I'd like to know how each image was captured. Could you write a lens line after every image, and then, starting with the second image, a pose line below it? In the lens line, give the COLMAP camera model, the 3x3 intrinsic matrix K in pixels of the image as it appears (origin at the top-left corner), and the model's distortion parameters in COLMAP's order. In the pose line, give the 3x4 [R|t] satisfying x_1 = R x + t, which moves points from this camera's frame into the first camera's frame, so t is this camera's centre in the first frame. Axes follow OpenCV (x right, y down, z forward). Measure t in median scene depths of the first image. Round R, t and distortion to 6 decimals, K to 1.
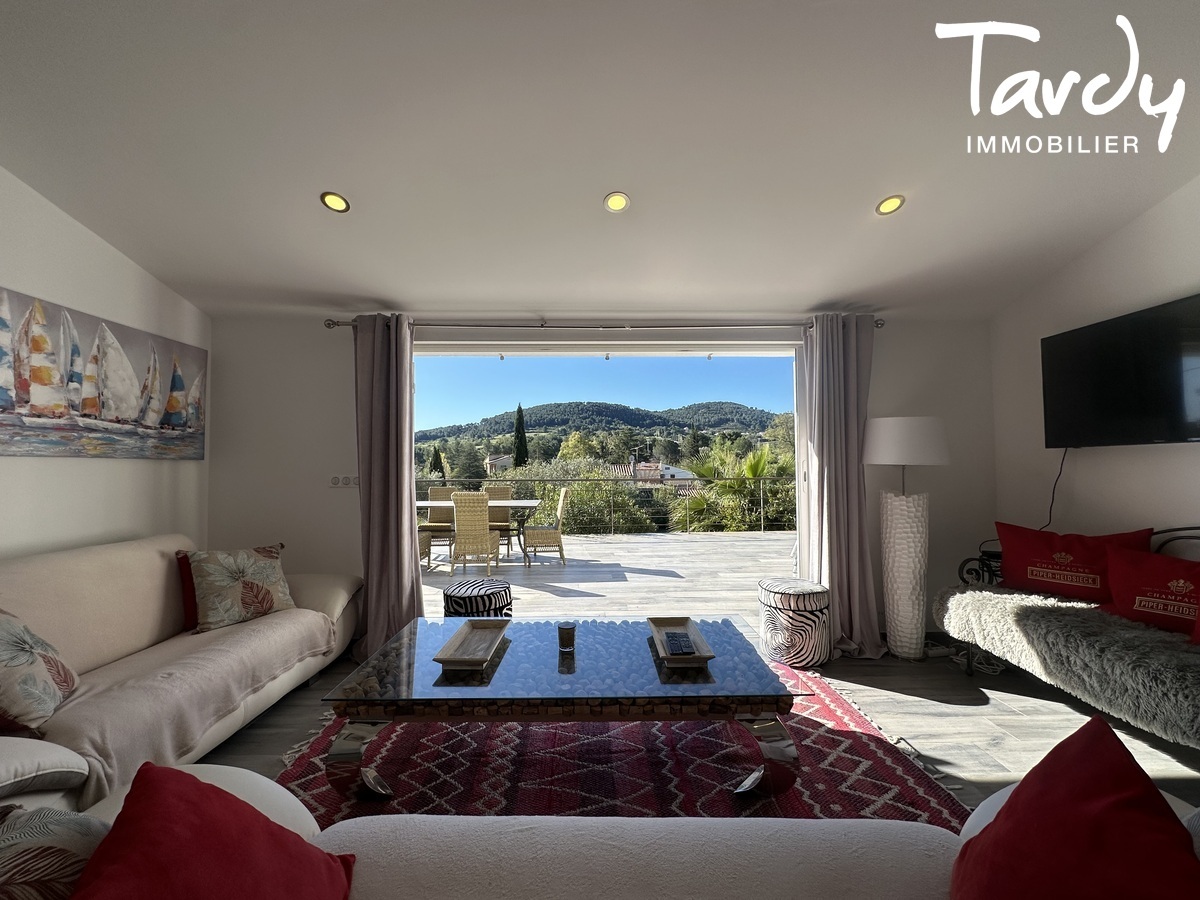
lens RADIAL K [[477.7, 0, 600.0], [0, 477.7, 450.0], [0, 0, 1]] dist [-0.000778, 0.000081]
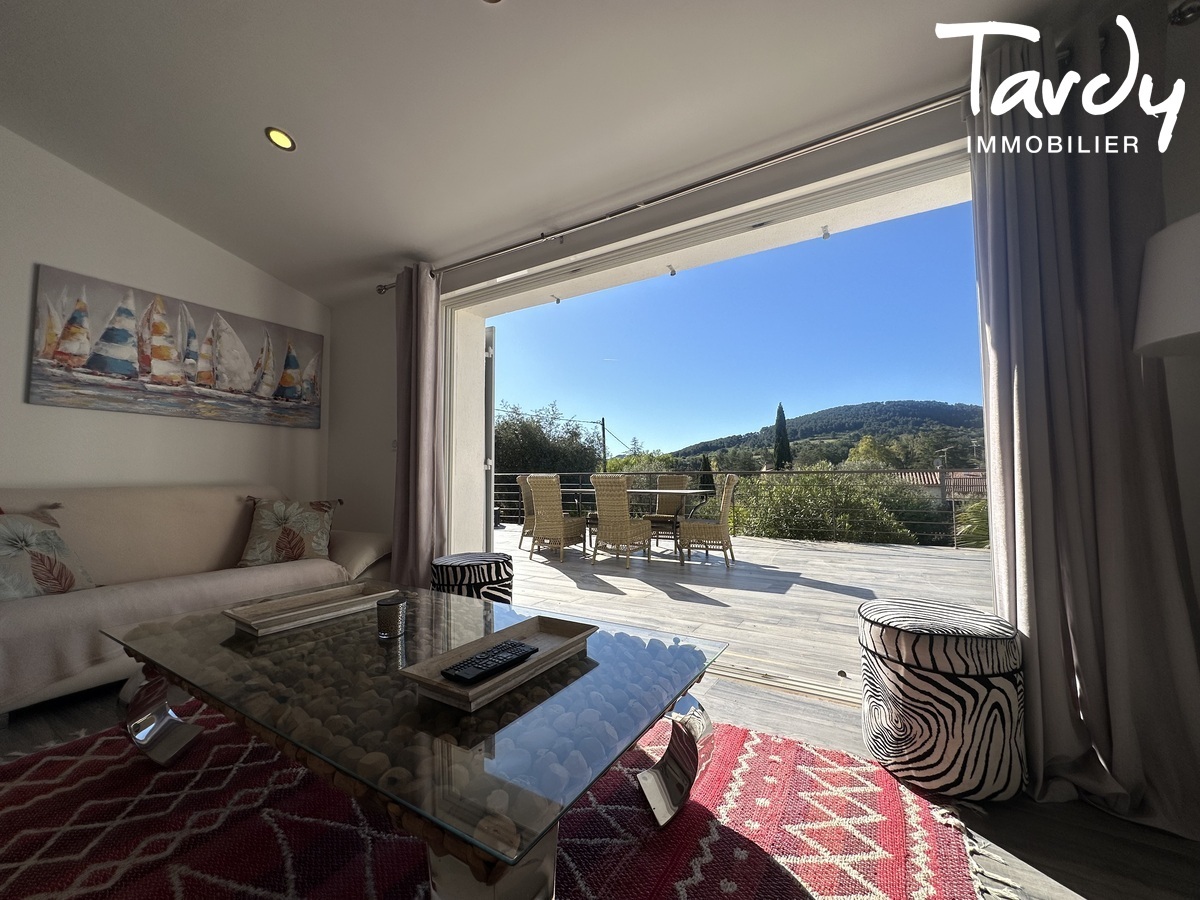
lens RADIAL K [[477.7, 0, 600.0], [0, 477.7, 450.0], [0, 0, 1]] dist [-0.000778, 0.000081]
pose [[0.841079, -0.030203, -0.540069, 0.414882], [0.018644, 0.999465, -0.026860, 0.129935], [0.540591, 0.012523, 0.841192, 0.434906]]
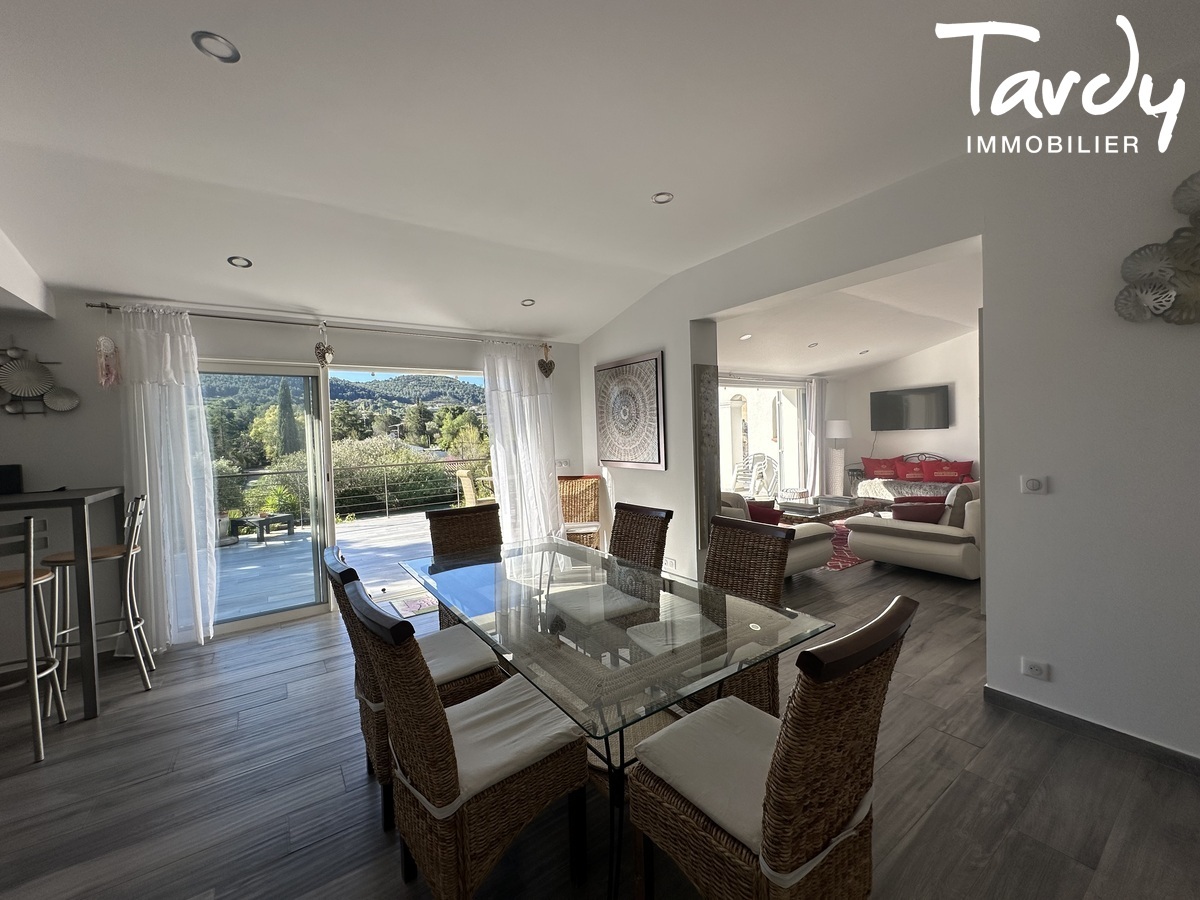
lens RADIAL K [[477.7, 0, 600.0], [0, 477.7, 450.0], [0, 0, 1]] dist [-0.000778, 0.000081]
pose [[0.833435, -0.042765, 0.550961, -2.095935], [0.012817, 0.998229, 0.058092, -0.083909], [-0.552469, -0.041354, 0.832507, -0.539343]]
